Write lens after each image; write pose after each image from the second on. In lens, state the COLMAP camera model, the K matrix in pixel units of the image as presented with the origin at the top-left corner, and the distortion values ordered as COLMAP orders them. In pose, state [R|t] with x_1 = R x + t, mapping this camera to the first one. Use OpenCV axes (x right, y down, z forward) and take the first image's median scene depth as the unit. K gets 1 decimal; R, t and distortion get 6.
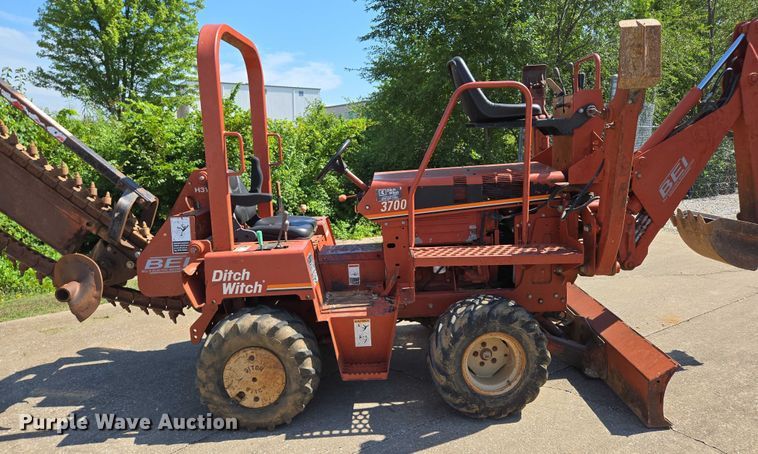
lens RADIAL K [[474.1, 0, 391.7], [0, 474.1, 209.8], [0, 0, 1]] dist [0.068443, -0.059038]
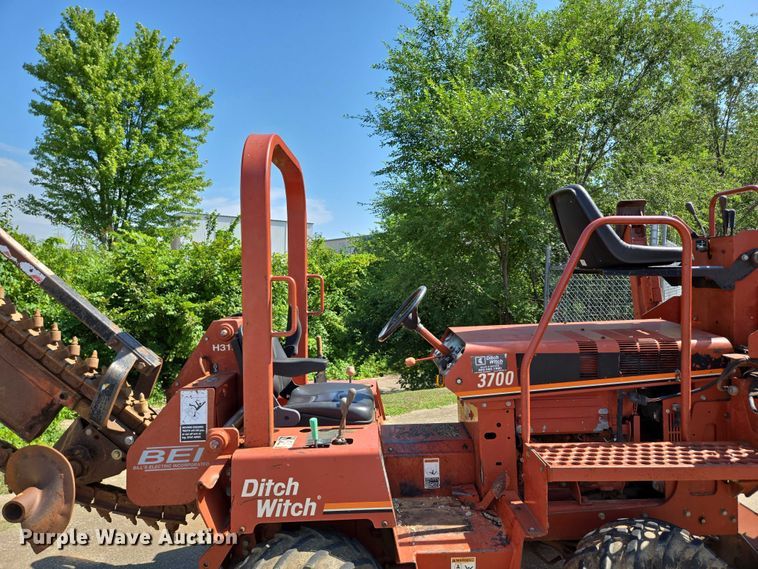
lens RADIAL K [[478.5, 0, 401.2], [0, 478.5, 285.7], [0, 0, 1]] dist [0.057303, -0.046804]
pose [[0.999140, 0.021617, 0.035386, -0.169027], [-0.017101, 0.992224, -0.123283, -0.058224], [-0.037776, 0.122571, 0.991741, 0.263483]]
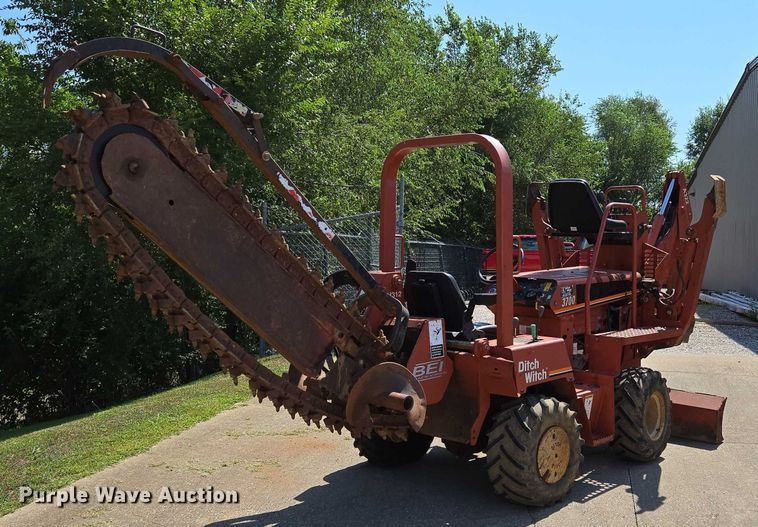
lens RADIAL K [[911.0, 0, 379.0], [0, 911.0, 263.5], [0, 0, 1]] dist [0.005197, 0.009676]
pose [[0.675632, 0.008770, 0.737187, -1.945050], [0.082101, 0.992814, -0.087057, 0.054507], [-0.732653, 0.119342, 0.670057, -0.161376]]
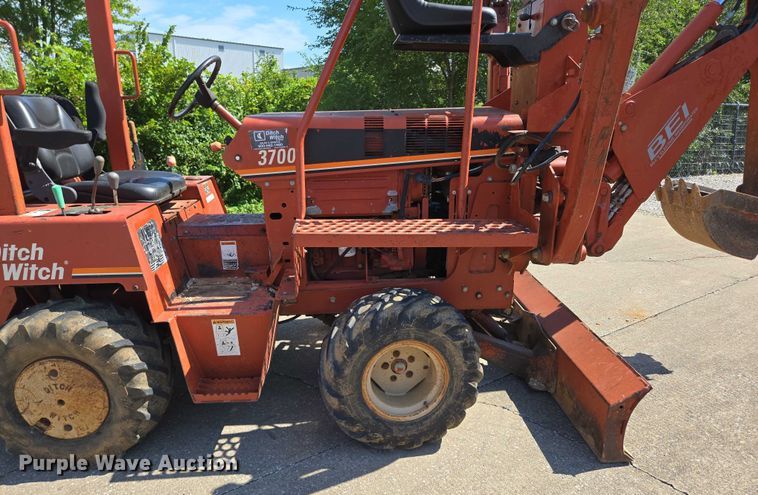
lens RADIAL K [[485.8, 0, 391.4], [0, 485.8, 266.8], [0, 0, 1]] dist [0.064912, -0.055043]
pose [[0.997128, 0.020196, 0.072996, 0.120563], [-0.031850, 0.986243, 0.162207, 0.027747], [-0.068715, -0.164066, 0.984053, 0.270412]]
